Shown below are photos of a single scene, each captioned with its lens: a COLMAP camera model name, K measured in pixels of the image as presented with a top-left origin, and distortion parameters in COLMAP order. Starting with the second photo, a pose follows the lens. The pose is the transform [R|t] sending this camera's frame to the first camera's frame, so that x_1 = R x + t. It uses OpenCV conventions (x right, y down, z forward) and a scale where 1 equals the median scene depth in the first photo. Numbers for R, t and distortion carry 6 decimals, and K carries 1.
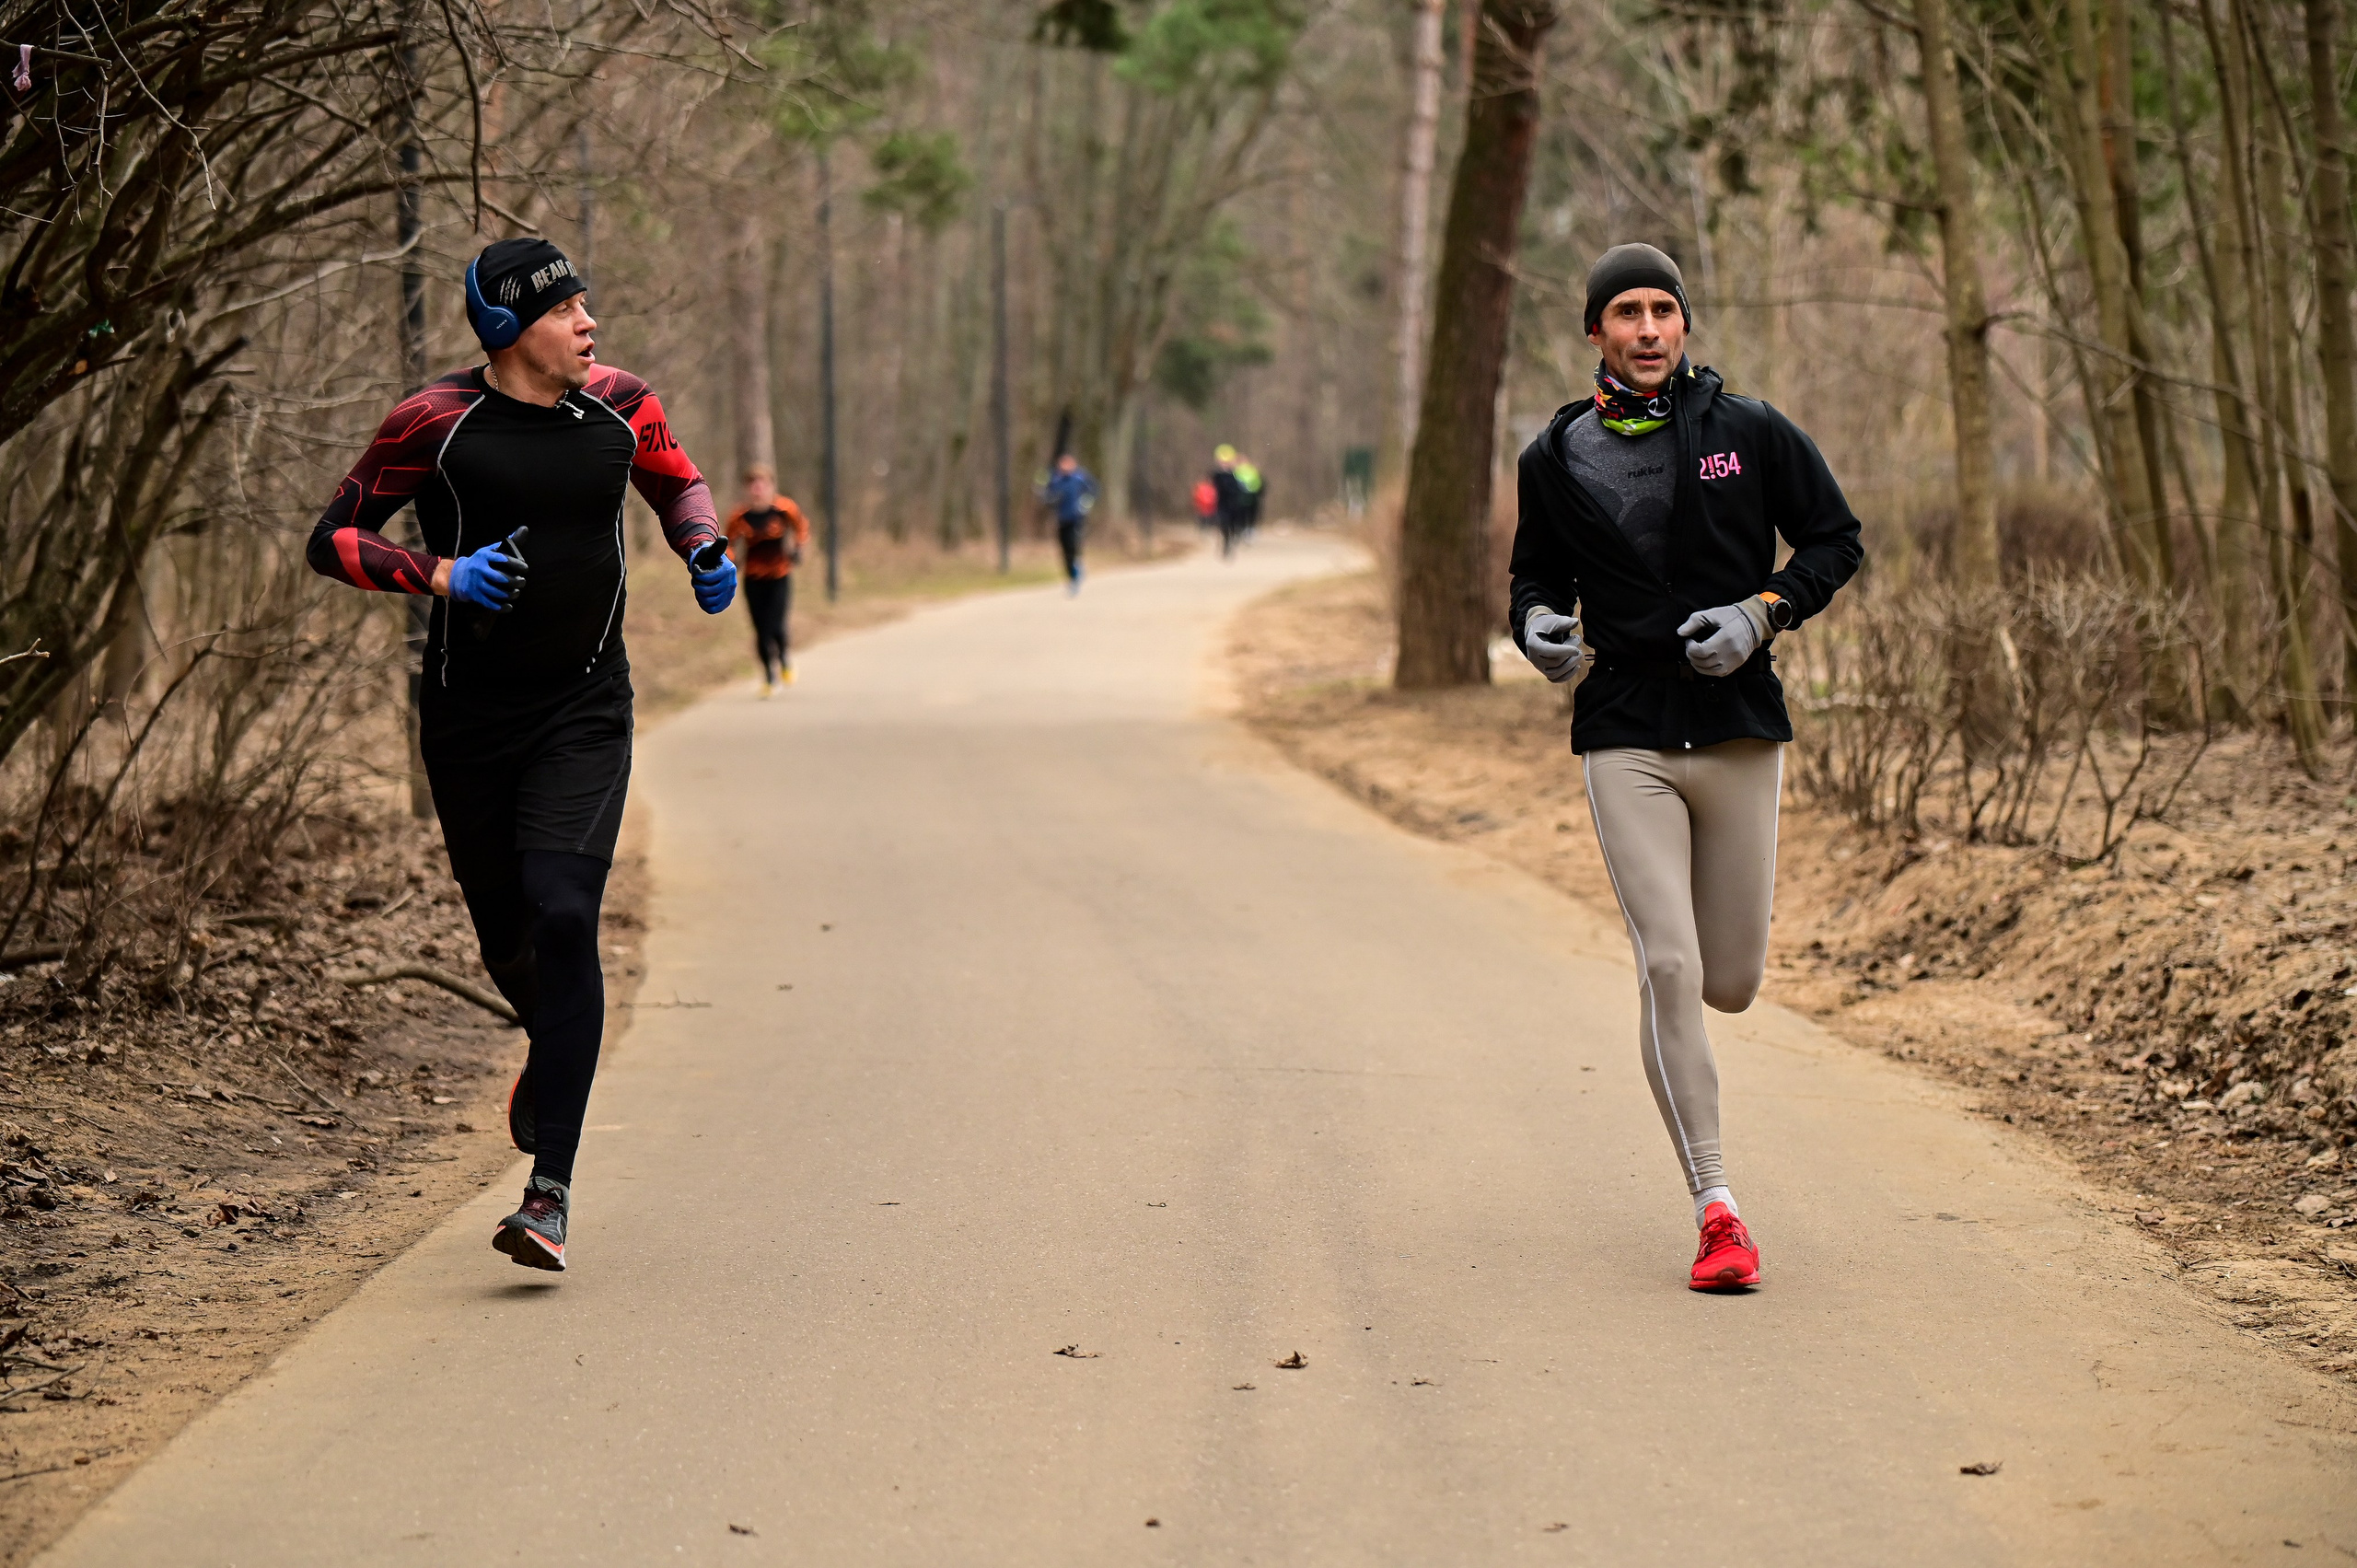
lens RADIAL K [[7334.6, 0, 1178.5], [0, 7334.6, 784.0], [0, 0, 1]] dist [0.239282, 0.866090]
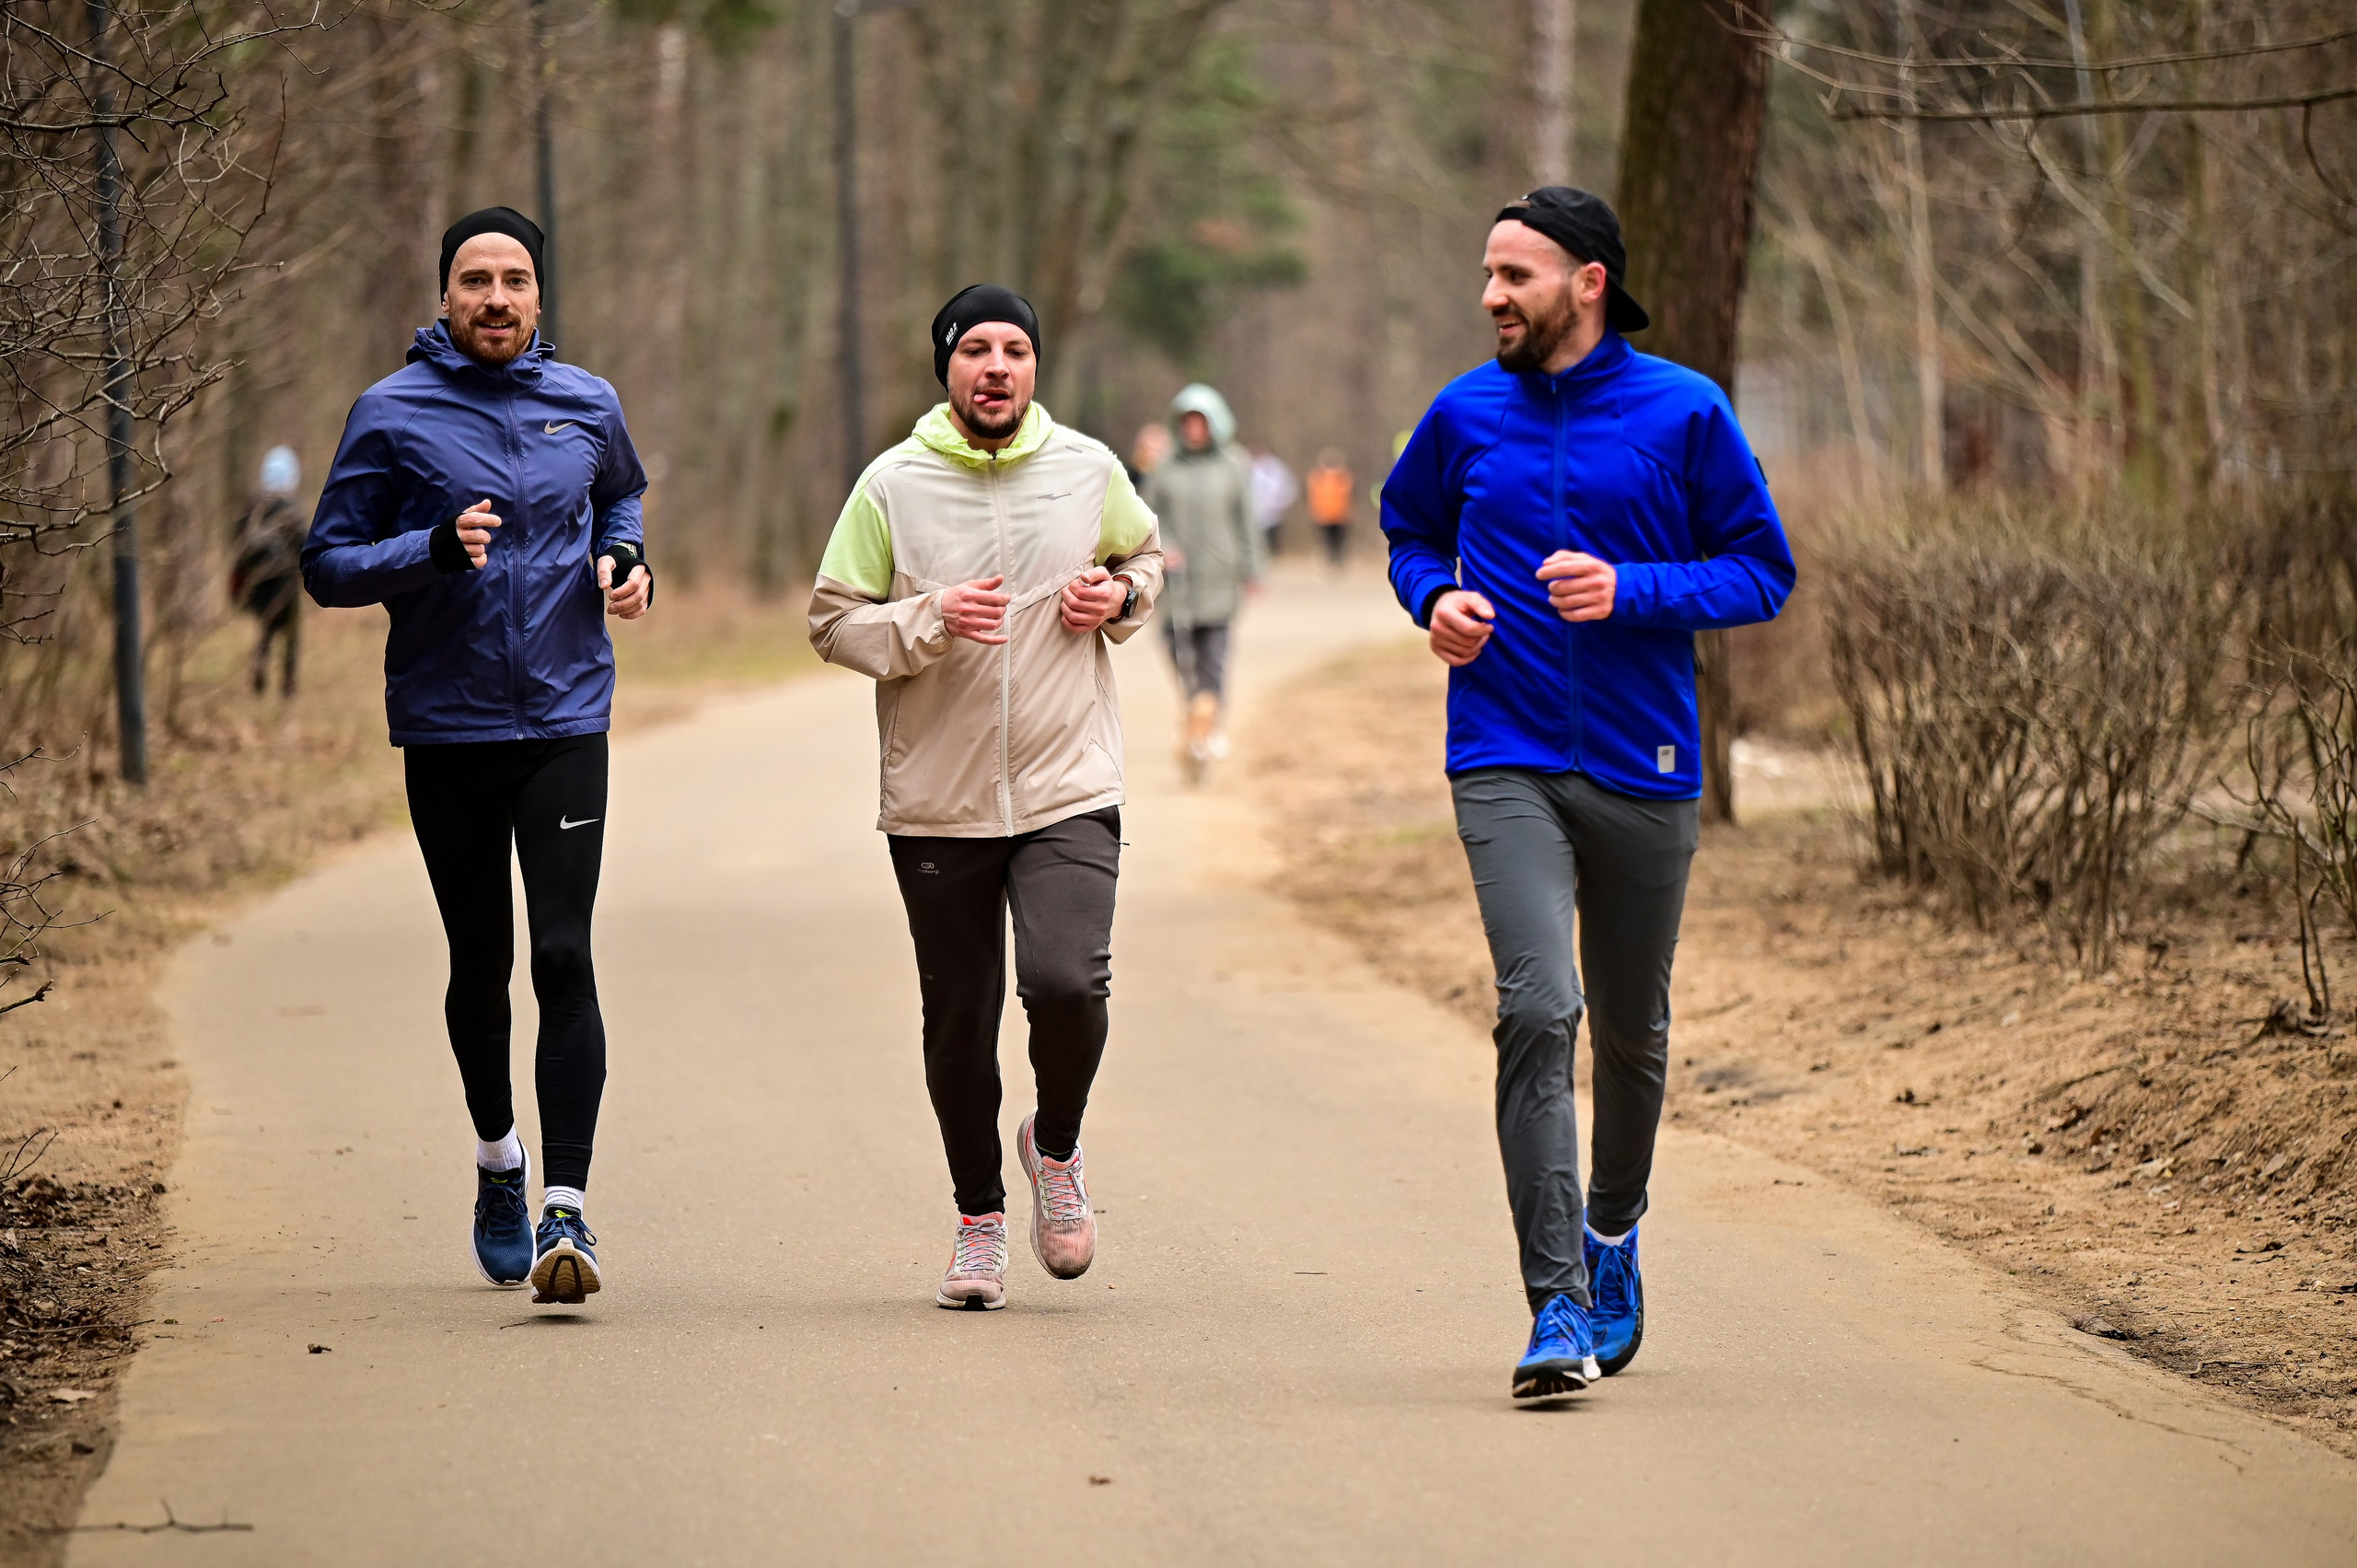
lens RADIAL K [[11409.6, 0, 1178.5], [0, 11409.6, 784.0], [0, 0, 1]] dist [1.164514, 10.219072]
pose [[0.999890, -0.014598, 0.002616, -0.000924], [0.014638, 0.999762, -0.016172, -0.001897], [-0.002379, 0.016209, 0.999866, 0.080640]]
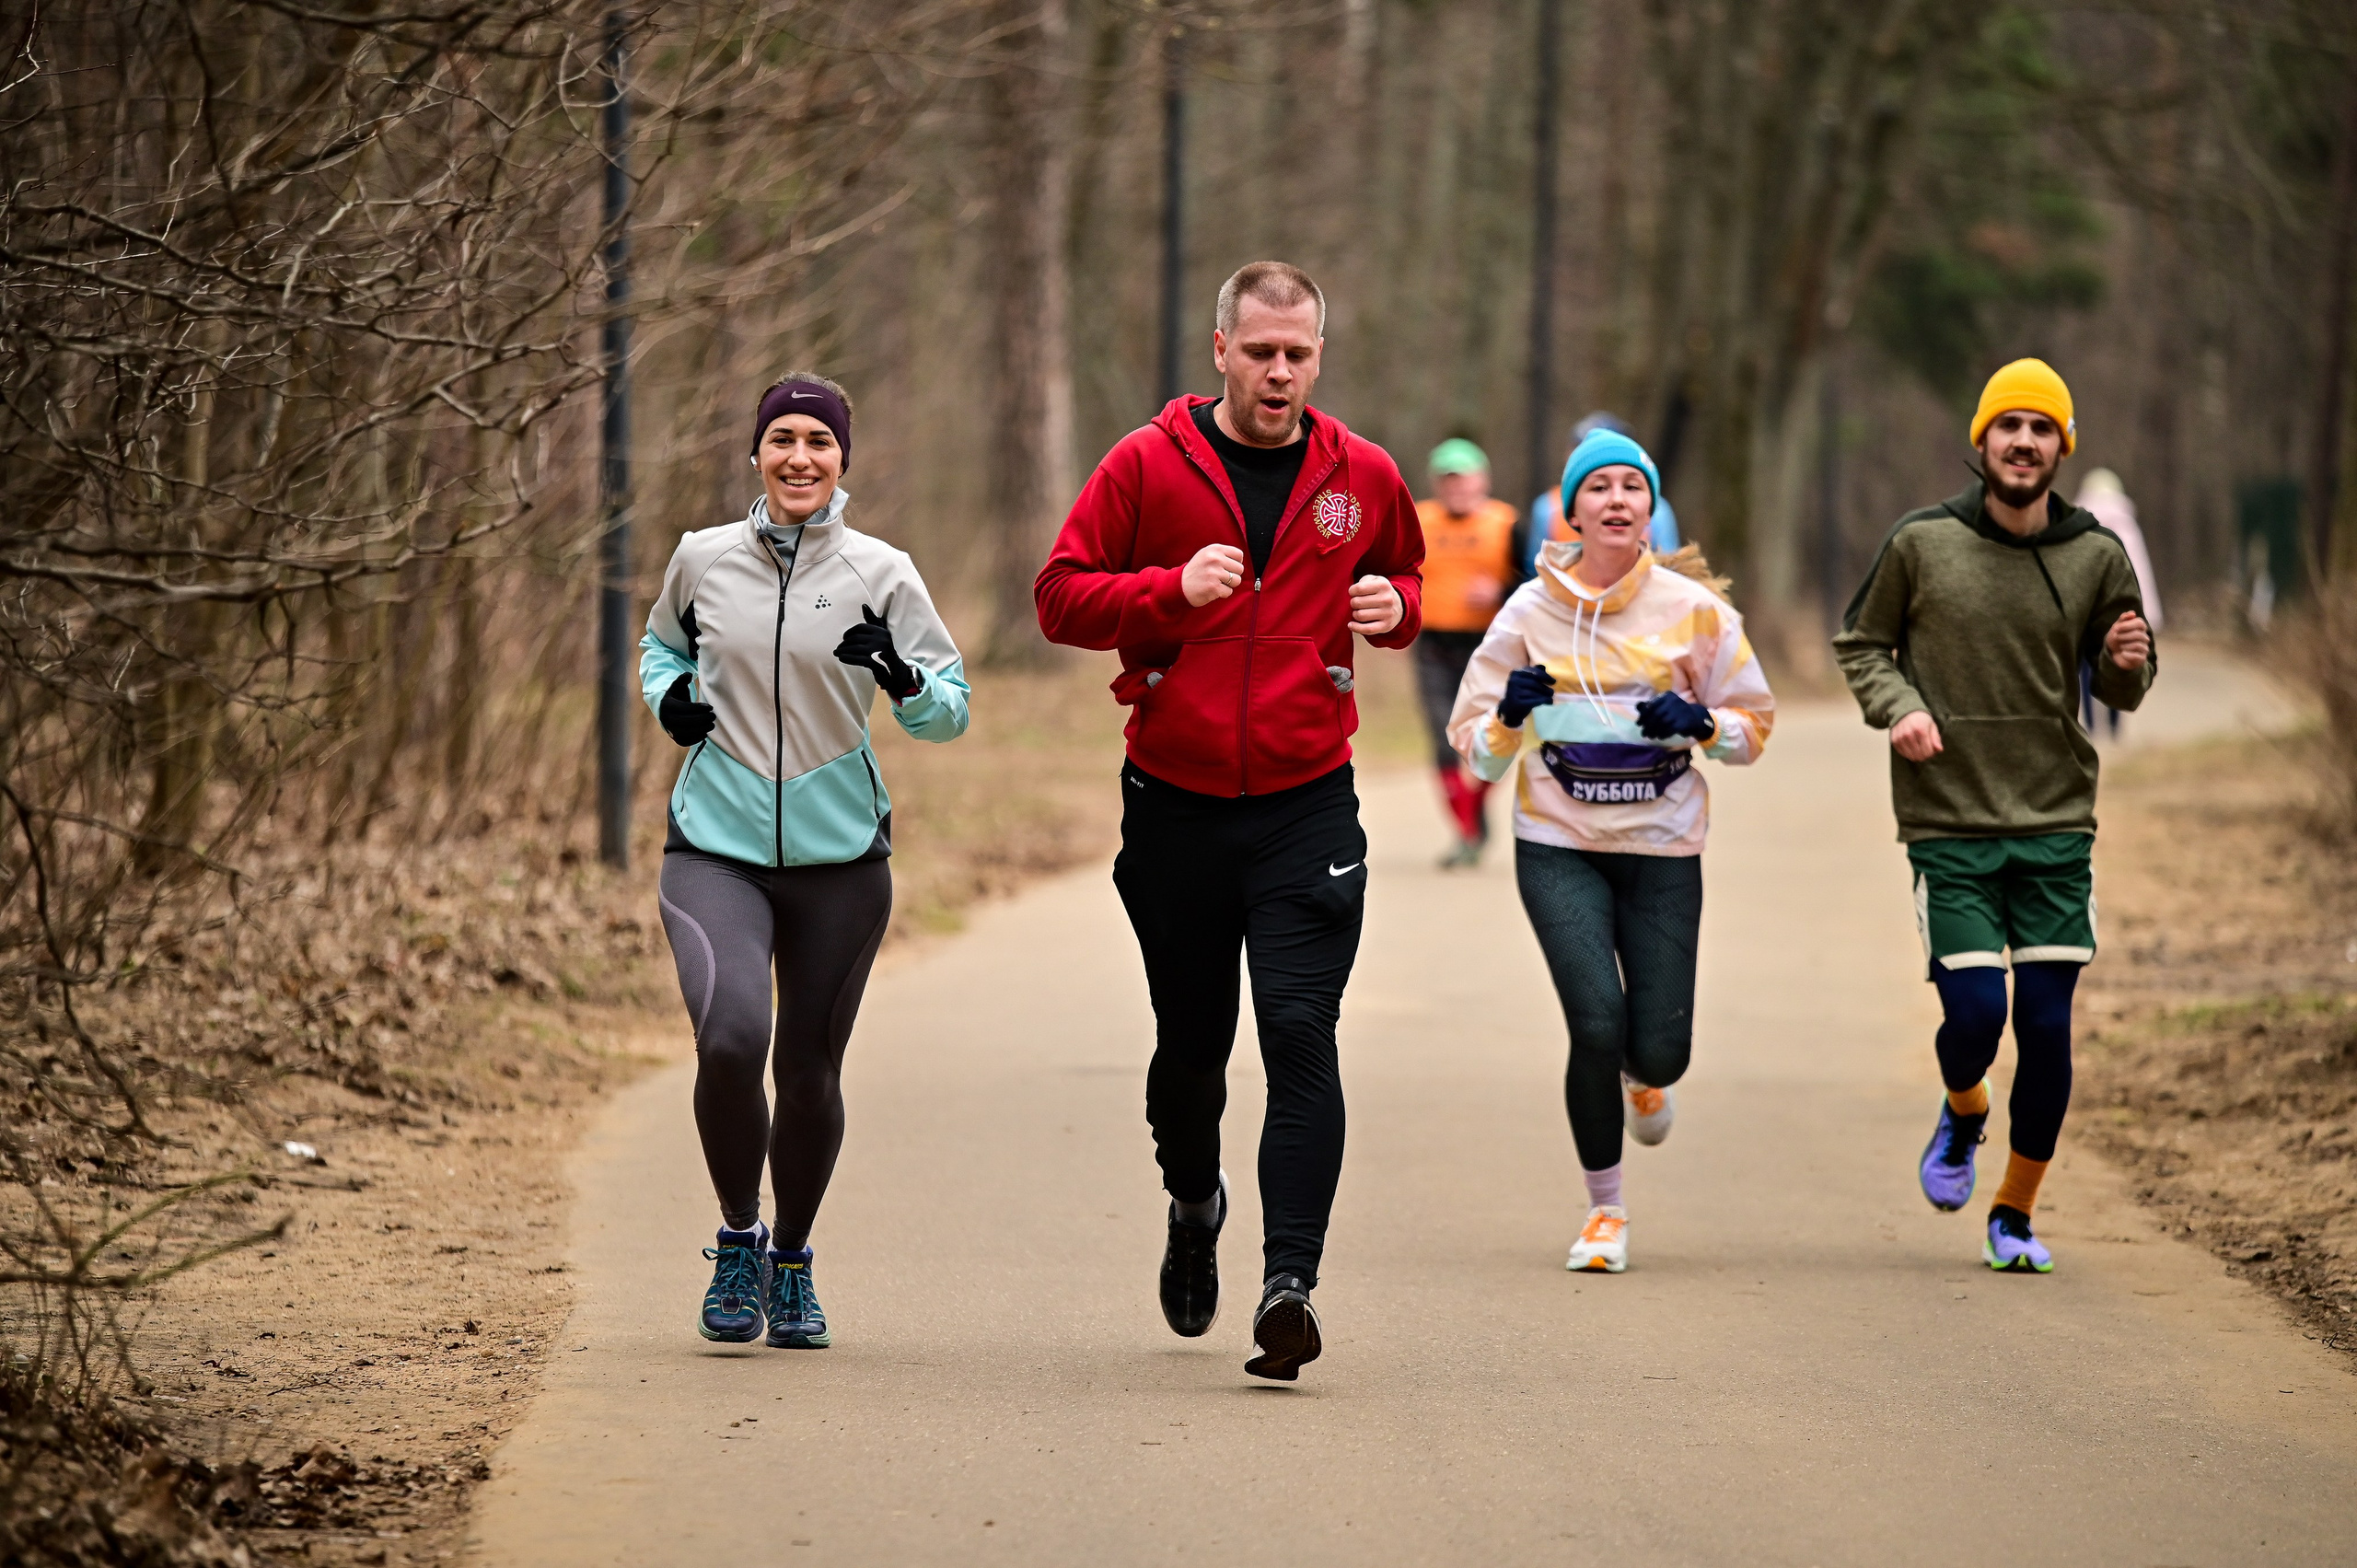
lens RADIAL K [[12575.3, 0, 1178.5], [0, 12575.3, 784.0], [0, 0, 1]] dist [2.163989, 5.158065]
pose [[0.997856, 0.033115, -0.056455, 0.000034], [-0.034272, 0.999219, -0.019649, -0.006250], [0.055760, 0.021542, 0.998212, 0.150592]]
